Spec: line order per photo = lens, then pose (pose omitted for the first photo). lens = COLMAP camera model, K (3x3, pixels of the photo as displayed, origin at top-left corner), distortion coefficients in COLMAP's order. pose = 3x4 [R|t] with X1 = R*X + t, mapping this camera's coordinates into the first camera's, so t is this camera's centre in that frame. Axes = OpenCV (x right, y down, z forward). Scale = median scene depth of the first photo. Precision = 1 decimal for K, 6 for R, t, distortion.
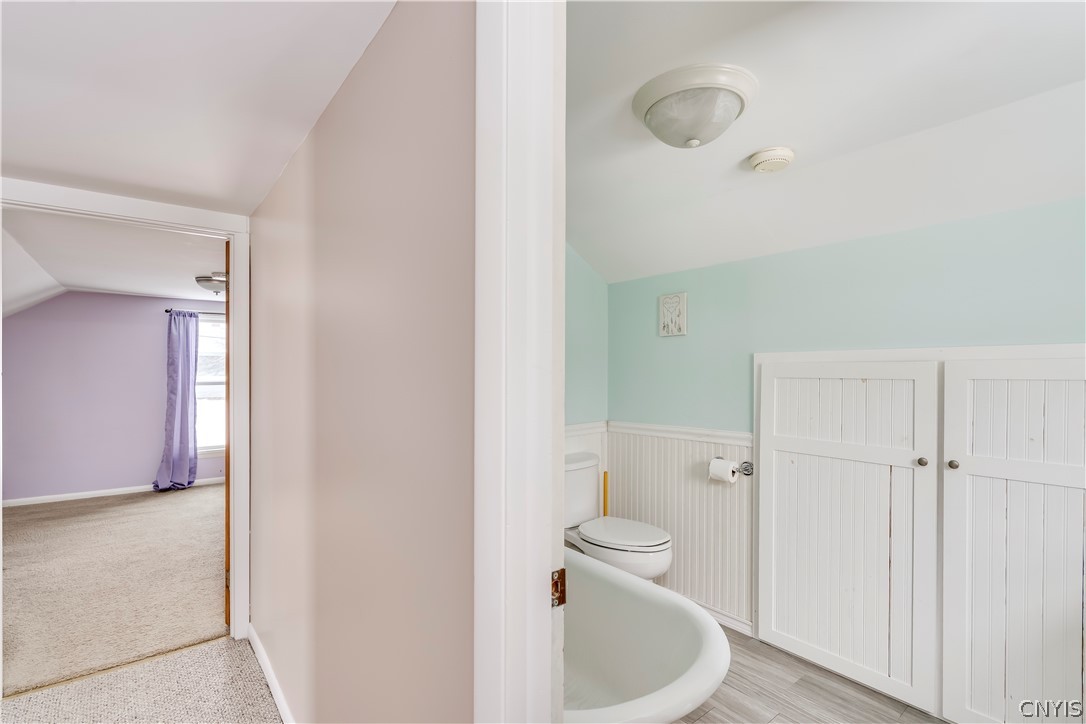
lens RADIAL K [[506.1, 0, 544.3], [0, 506.1, 370.1], [0, 0, 1]] dist [-0.002092, 0.001414]
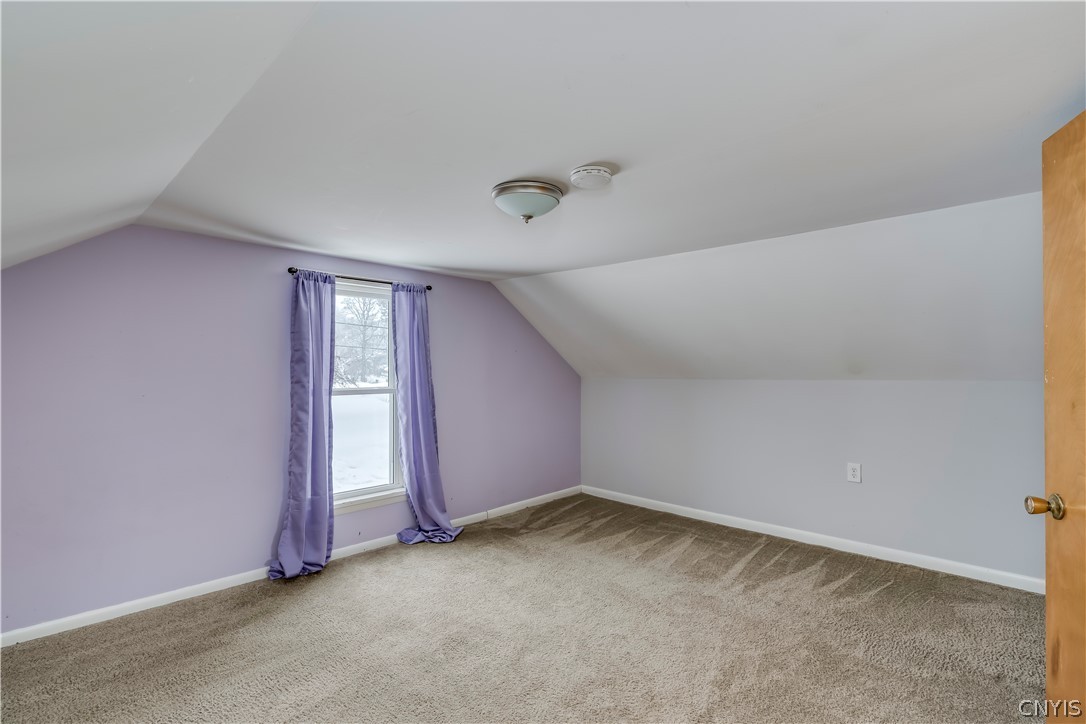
lens RADIAL K [[506.1, 0, 543.9], [0, 506.1, 367.8], [0, 0, 1]] dist [-0.002092, 0.001414]
pose [[0.993197, -0.000912, 0.116438, -0.521753], [0.001602, 0.999982, -0.005834, 0.000196], [-0.116431, 0.005980, 0.993181, 0.380987]]
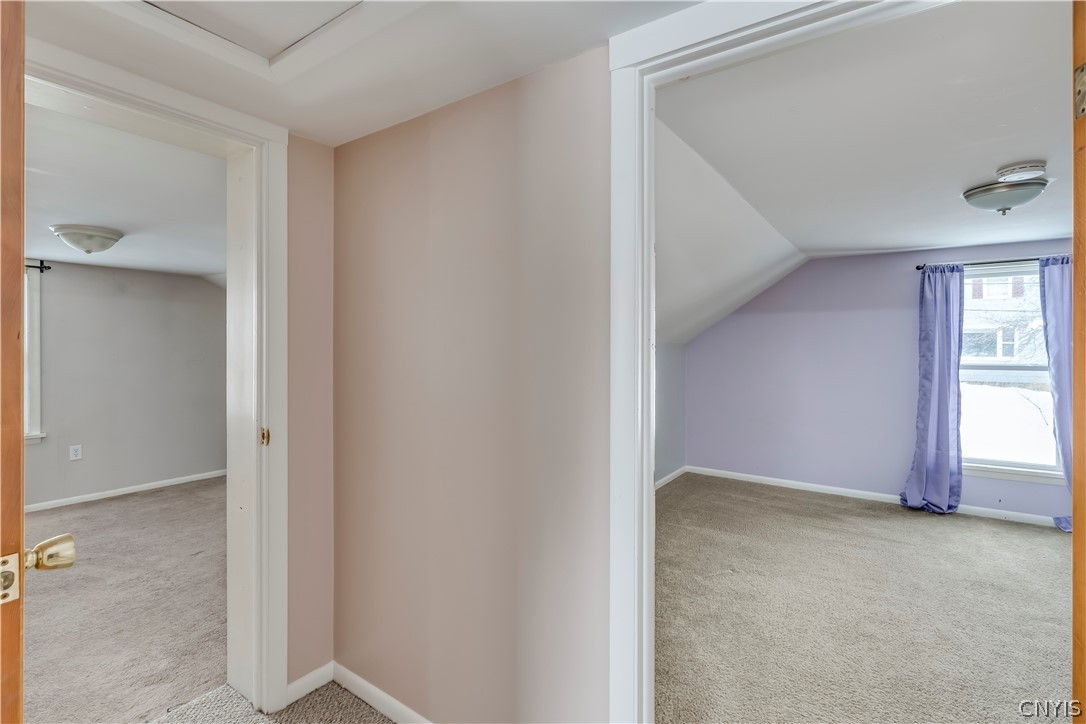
lens RADIAL K [[506.1, 0, 545.4], [0, 506.1, 344.5], [0, 0, 1]] dist [-0.002092, 0.001414]
pose [[0.286496, -0.004945, -0.958069, -0.189888], [-0.005803, 0.999959, -0.006896, 0.004279], [0.958064, 0.007536, 0.286456, 0.259923]]
